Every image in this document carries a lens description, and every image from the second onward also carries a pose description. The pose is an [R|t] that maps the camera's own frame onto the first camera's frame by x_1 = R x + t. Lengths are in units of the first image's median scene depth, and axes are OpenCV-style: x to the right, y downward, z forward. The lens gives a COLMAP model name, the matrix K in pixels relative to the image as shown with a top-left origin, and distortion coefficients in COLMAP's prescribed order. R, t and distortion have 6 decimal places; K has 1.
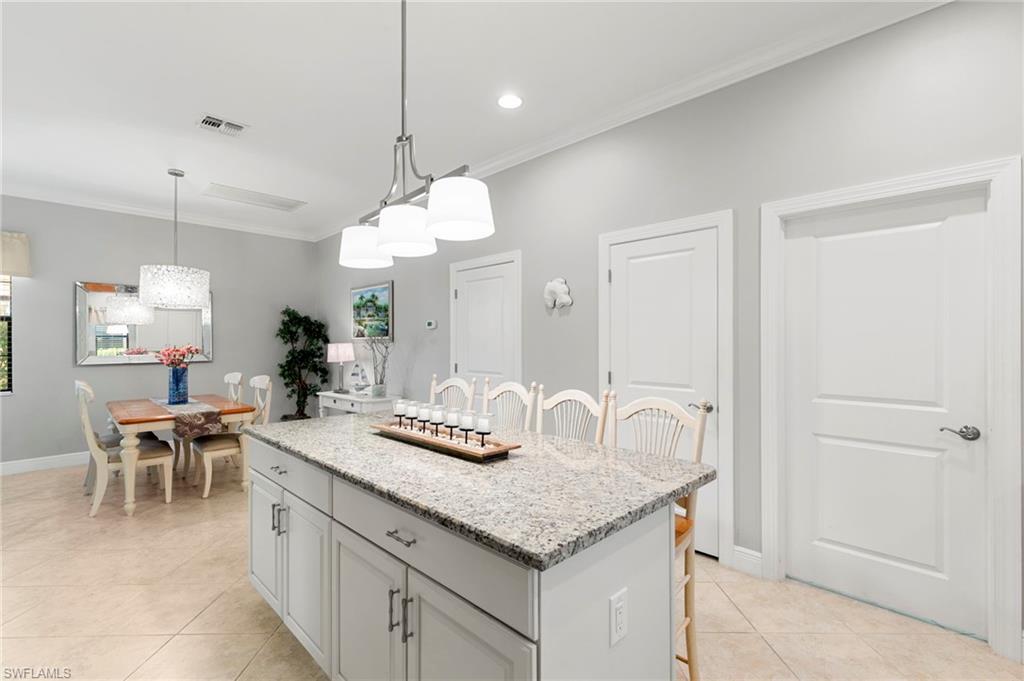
lens RADIAL K [[457.5, 0, 510.4], [0, 457.5, 342.0], [0, 0, 1]] dist [0.004221, 0.000216]
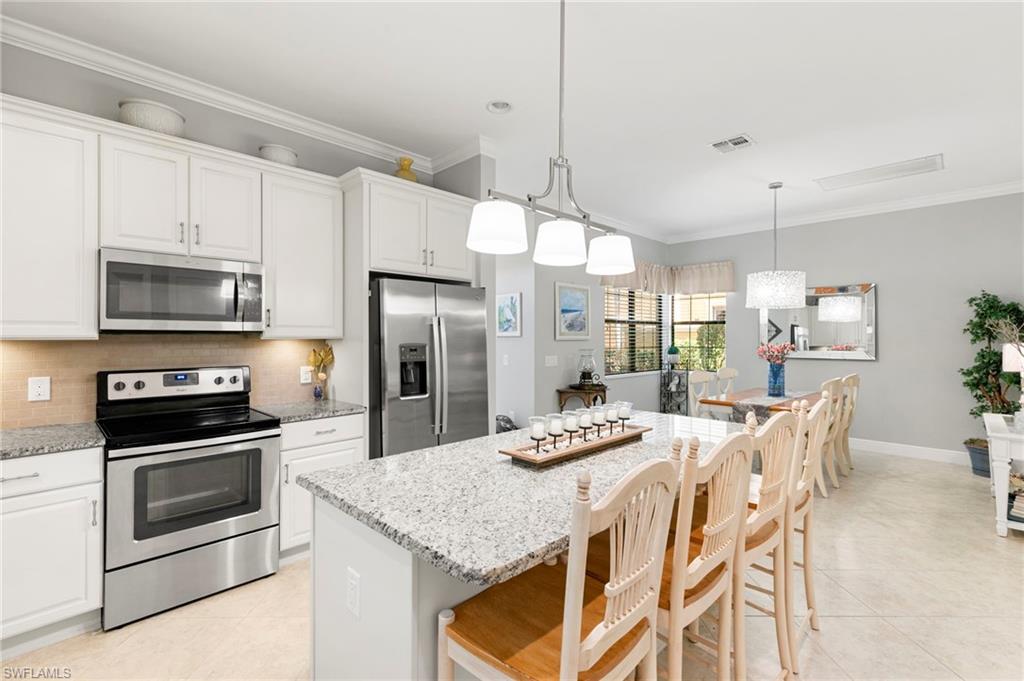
lens RADIAL K [[457.5, 0, 513.4], [0, 457.5, 337.2], [0, 0, 1]] dist [0.004221, 0.000216]
pose [[0.016874, 0.003732, -0.999851, 0.355509], [-0.001249, 0.999992, 0.003712, -0.009453], [0.999857, 0.001186, 0.016879, 0.354799]]
